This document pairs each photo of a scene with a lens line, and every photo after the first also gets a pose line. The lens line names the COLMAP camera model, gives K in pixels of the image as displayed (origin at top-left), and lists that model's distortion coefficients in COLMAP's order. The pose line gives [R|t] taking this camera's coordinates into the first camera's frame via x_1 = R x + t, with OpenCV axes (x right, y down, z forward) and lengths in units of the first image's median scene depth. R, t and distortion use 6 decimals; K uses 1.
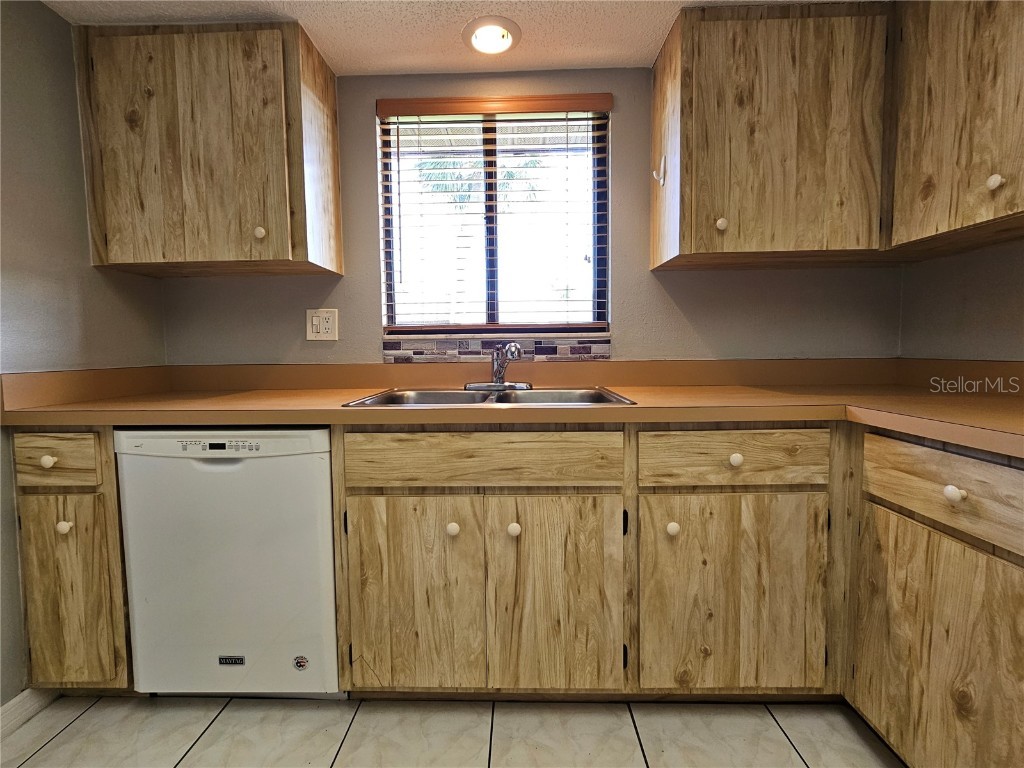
lens RADIAL K [[467.5, 0, 507.5], [0, 467.5, 377.4], [0, 0, 1]] dist [-0.002104, 0.001940]
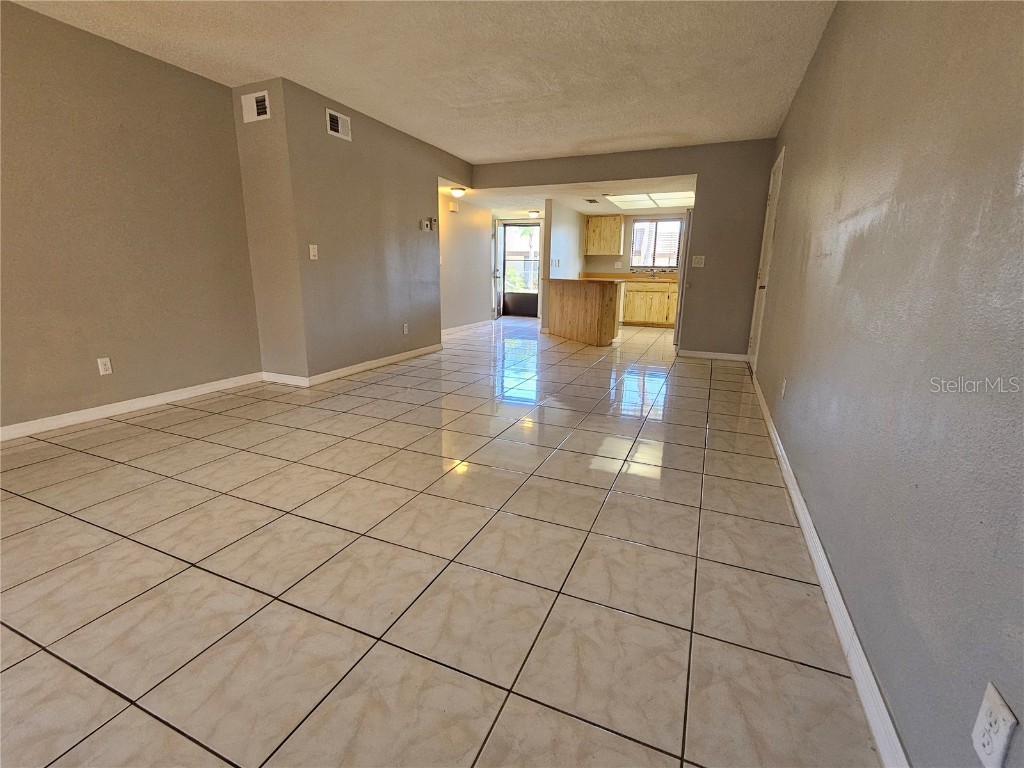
lens RADIAL K [[467.5, 0, 503.9], [0, 467.5, 379.4], [0, 0, 1]] dist [-0.002104, 0.001940]
pose [[0.926428, 0.110414, -0.359916, 0.578346], [-0.049981, 0.983635, 0.173104, 0.401302], [0.373139, -0.142379, 0.916786, -5.929552]]
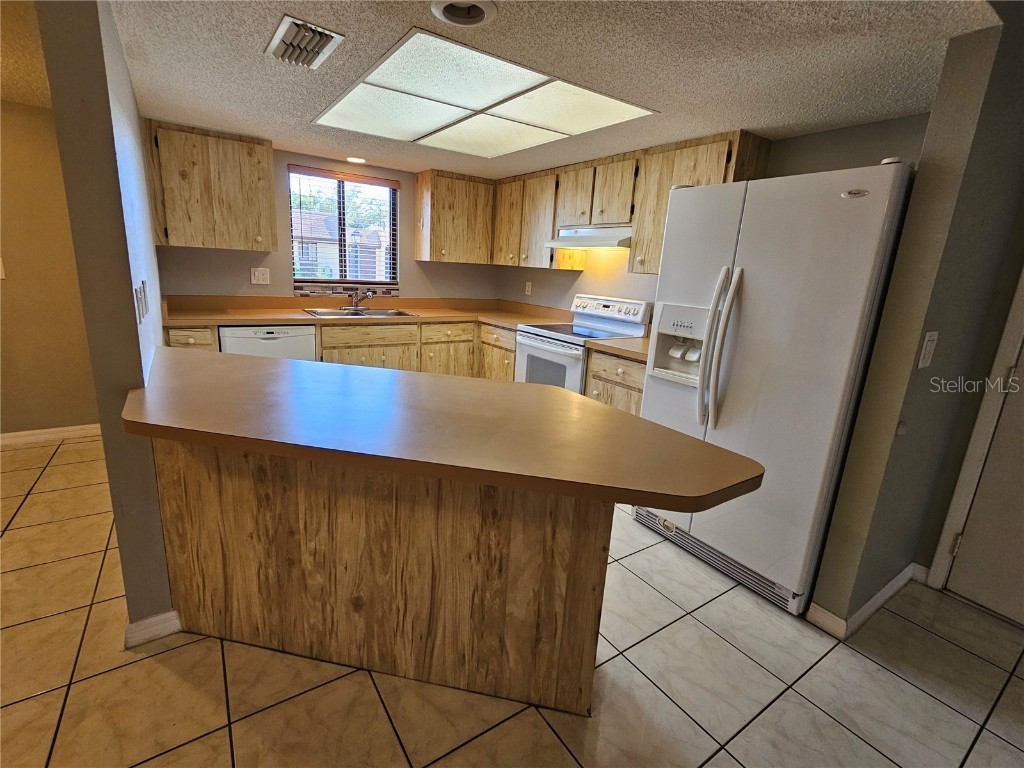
lens RADIAL K [[467.5, 0, 509.0], [0, 467.5, 378.3], [0, 0, 1]] dist [-0.002104, 0.001940]
pose [[0.810106, -0.078718, 0.580975, -1.010074], [-0.028972, 0.984360, 0.173772, -0.085830], [-0.585567, -0.157606, 0.795155, -1.748308]]
